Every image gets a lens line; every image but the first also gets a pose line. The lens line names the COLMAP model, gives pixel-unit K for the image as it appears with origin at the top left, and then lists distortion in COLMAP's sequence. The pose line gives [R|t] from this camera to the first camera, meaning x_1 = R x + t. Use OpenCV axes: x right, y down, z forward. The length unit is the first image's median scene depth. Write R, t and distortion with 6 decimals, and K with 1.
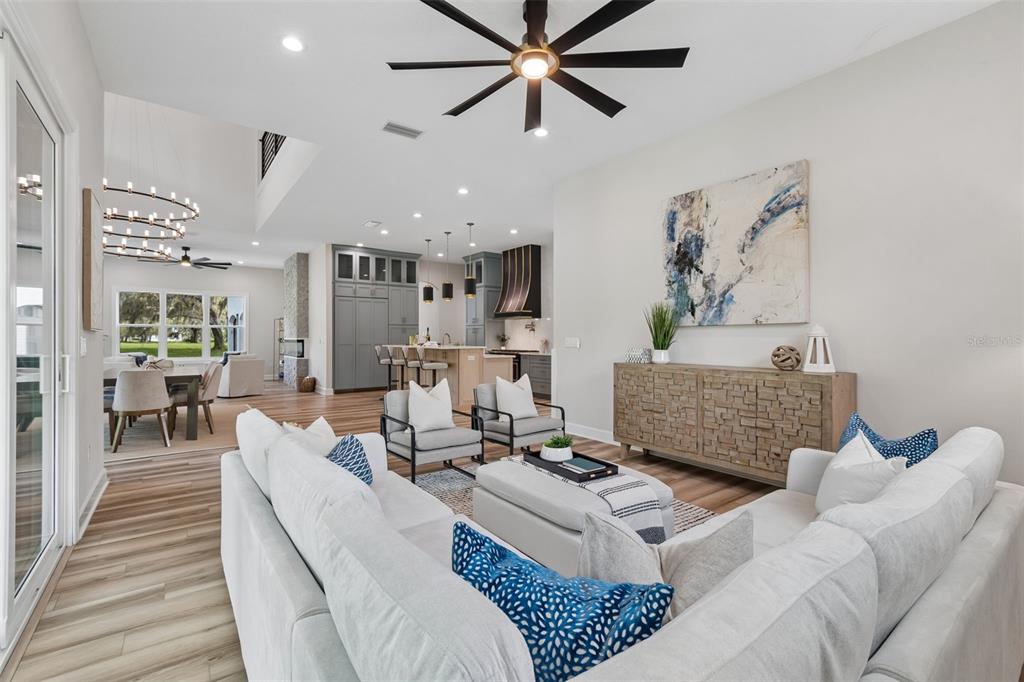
lens RADIAL K [[452.8, 0, 515.3], [0, 452.8, 341.4], [0, 0, 1]] dist [0.006028, -0.001553]
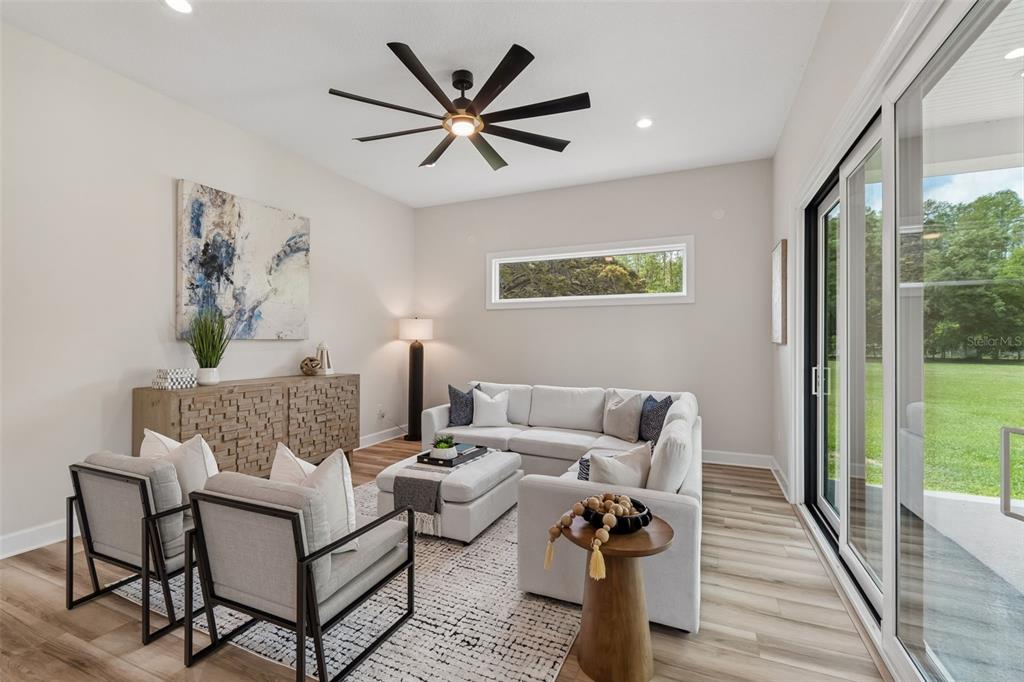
lens RADIAL K [[452.8, 0, 507.3], [0, 452.8, 340.1], [0, 0, 1]] dist [0.006028, -0.001553]
pose [[-0.492421, -0.010069, 0.870299, -0.698175], [-0.008161, 0.999943, 0.006952, -0.044645], [-0.870319, -0.003679, -0.492475, 0.969483]]
